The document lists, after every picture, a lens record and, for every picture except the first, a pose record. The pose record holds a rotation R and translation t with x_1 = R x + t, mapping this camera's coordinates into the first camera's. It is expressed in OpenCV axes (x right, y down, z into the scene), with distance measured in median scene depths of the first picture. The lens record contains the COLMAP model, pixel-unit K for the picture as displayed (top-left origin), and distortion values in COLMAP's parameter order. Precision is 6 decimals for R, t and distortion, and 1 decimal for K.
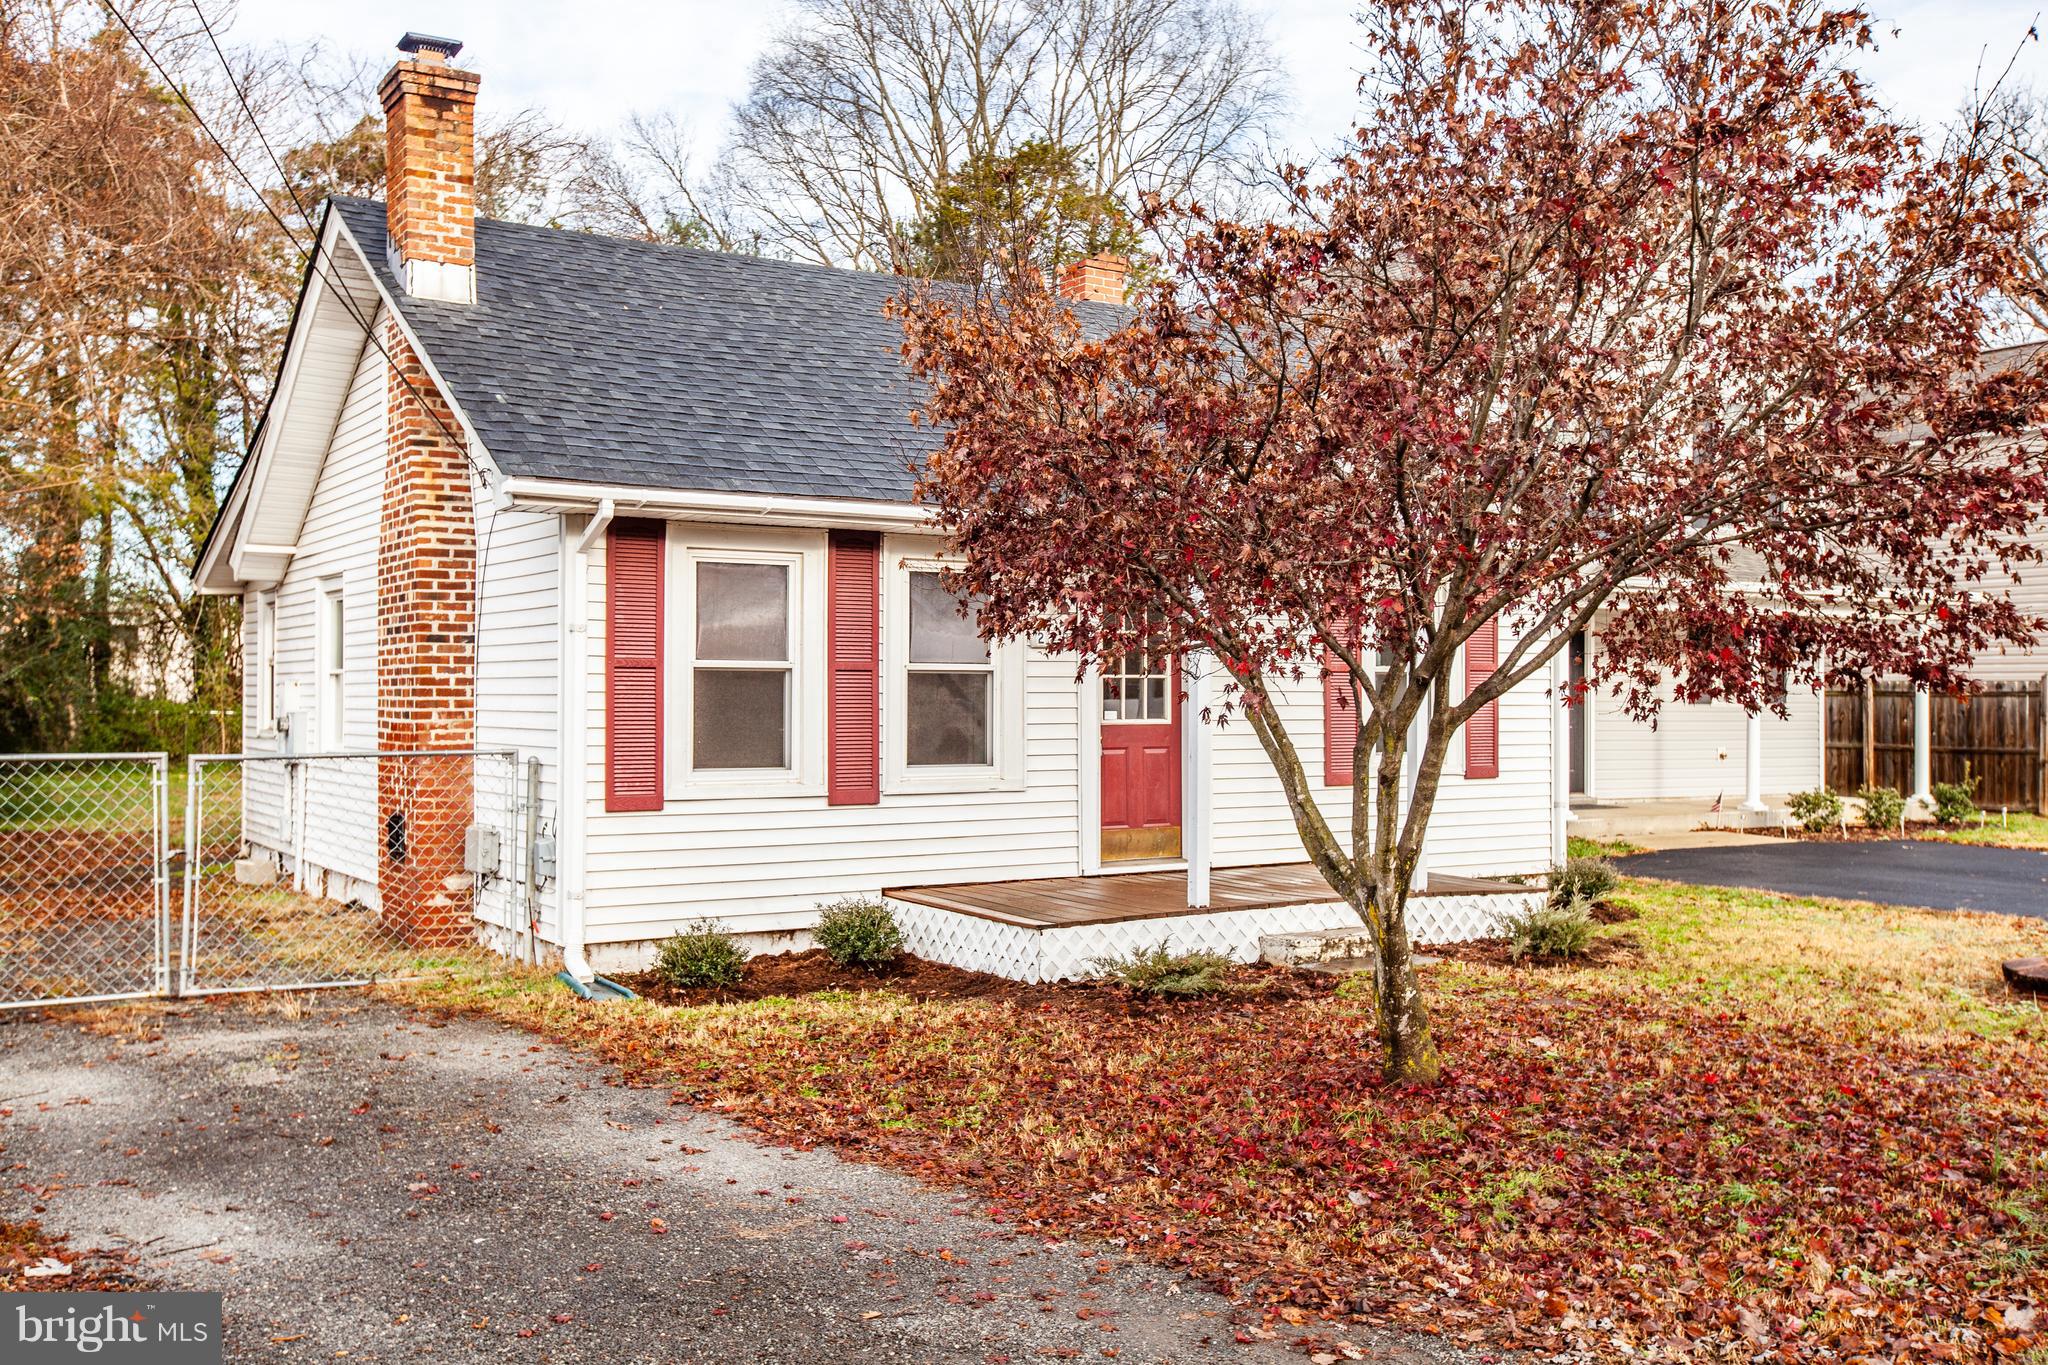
lens RADIAL K [[1941.3, 0, 1020.6], [0, 1941.3, 687.4], [0, 0, 1]] dist [-0.010602, 0.000000]
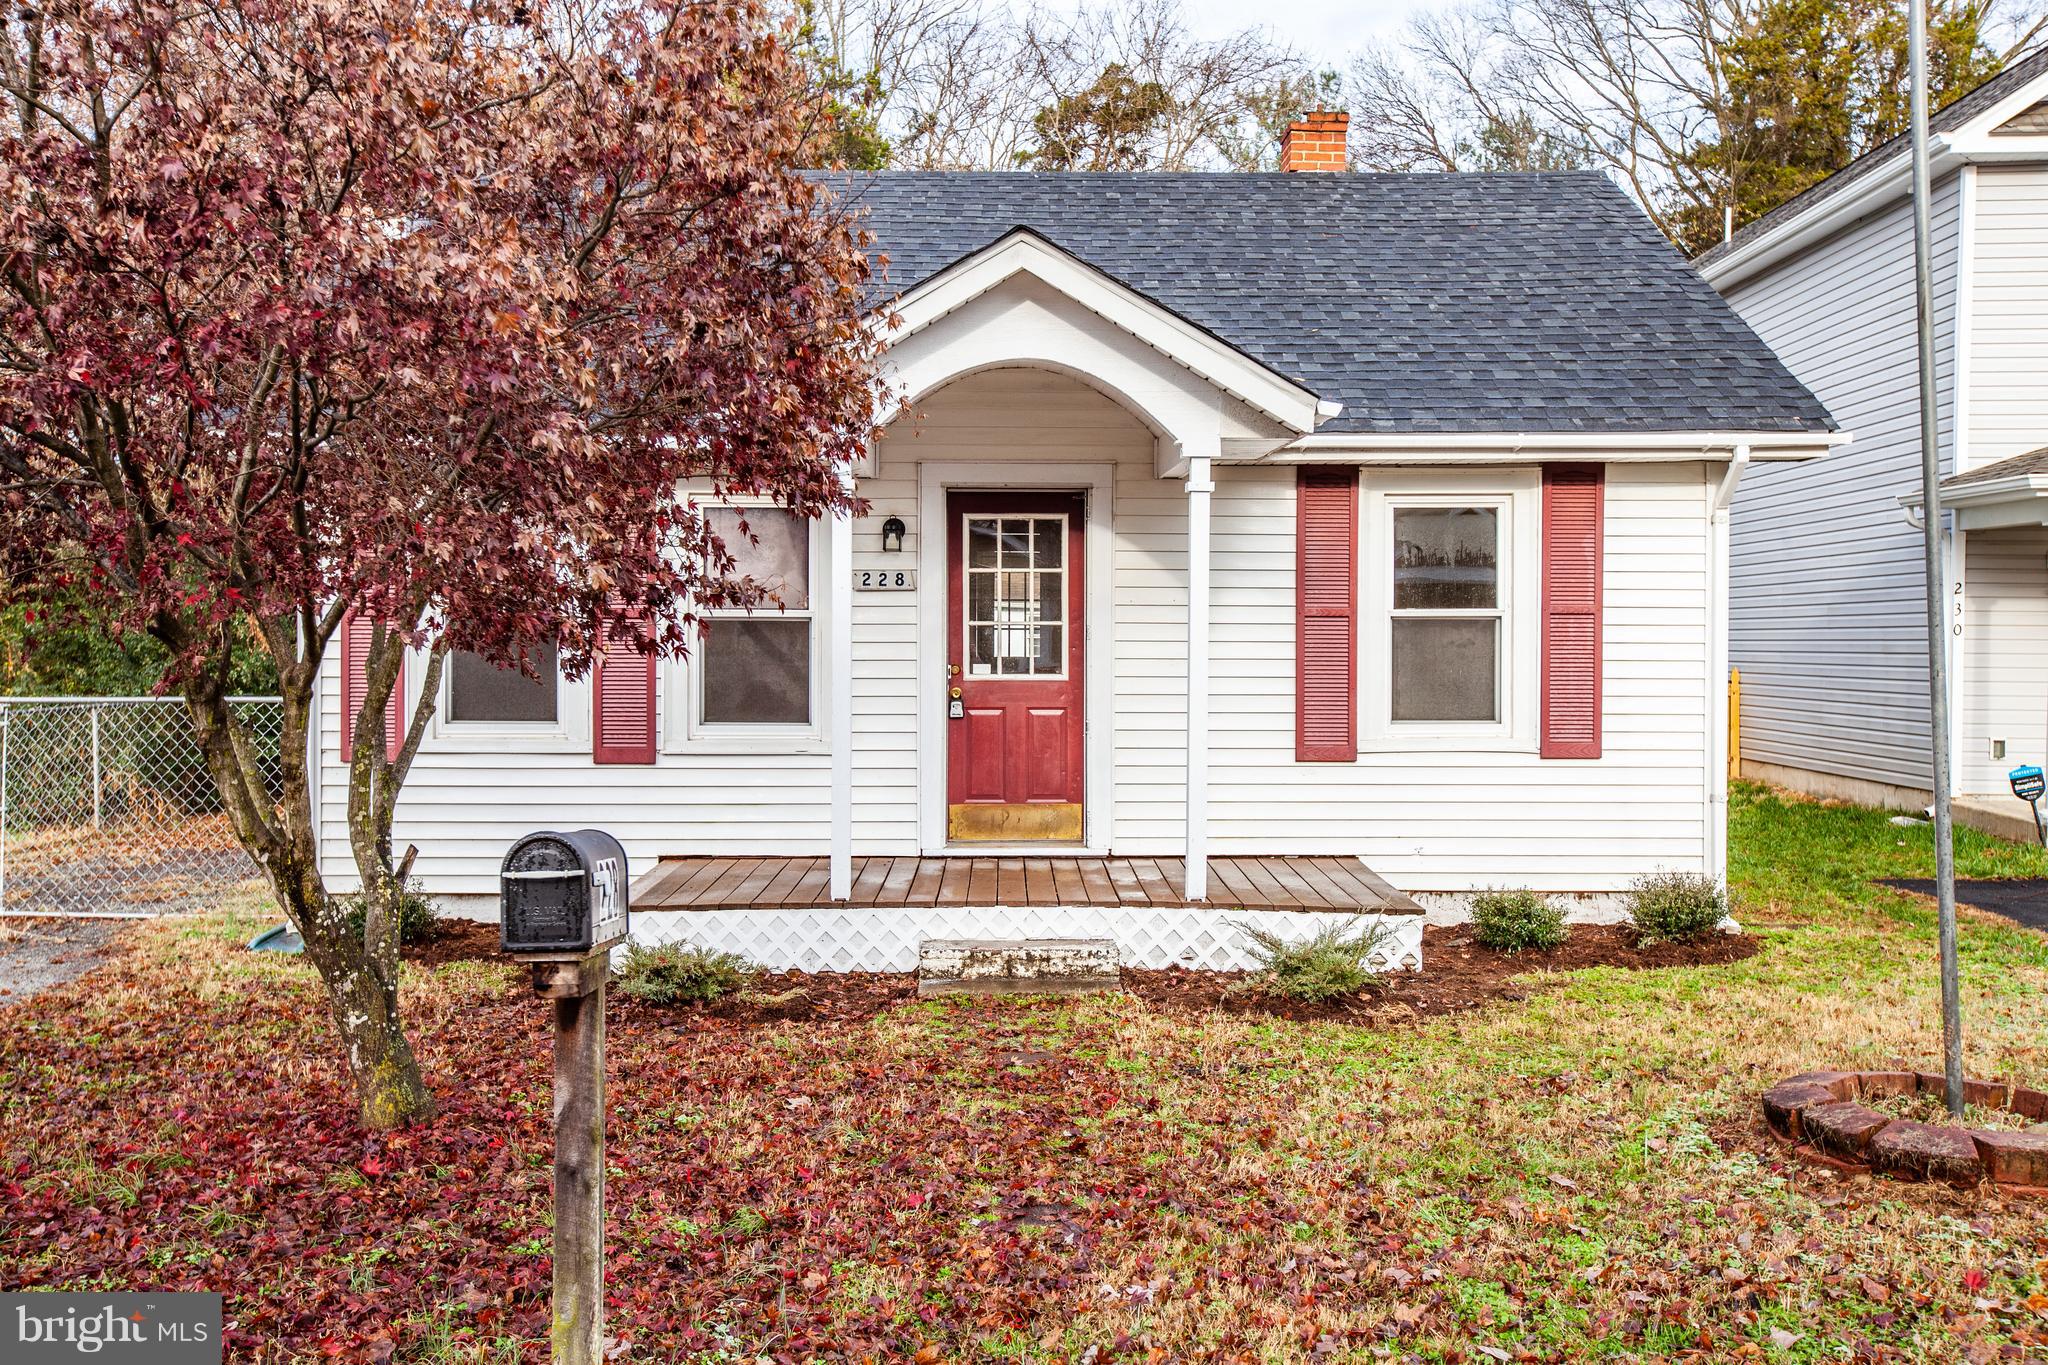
lens RADIAL K [[1889.8, 0, 994.4], [0, 1889.8, 676.1], [0, 0, 1]] dist [0.057023, 0.000000]
pose [[0.855513, 0.010350, -0.517678, 0.229096], [0.000890, 0.999769, 0.021459, -0.000583], [0.517781, -0.018819, 0.855306, 0.133943]]
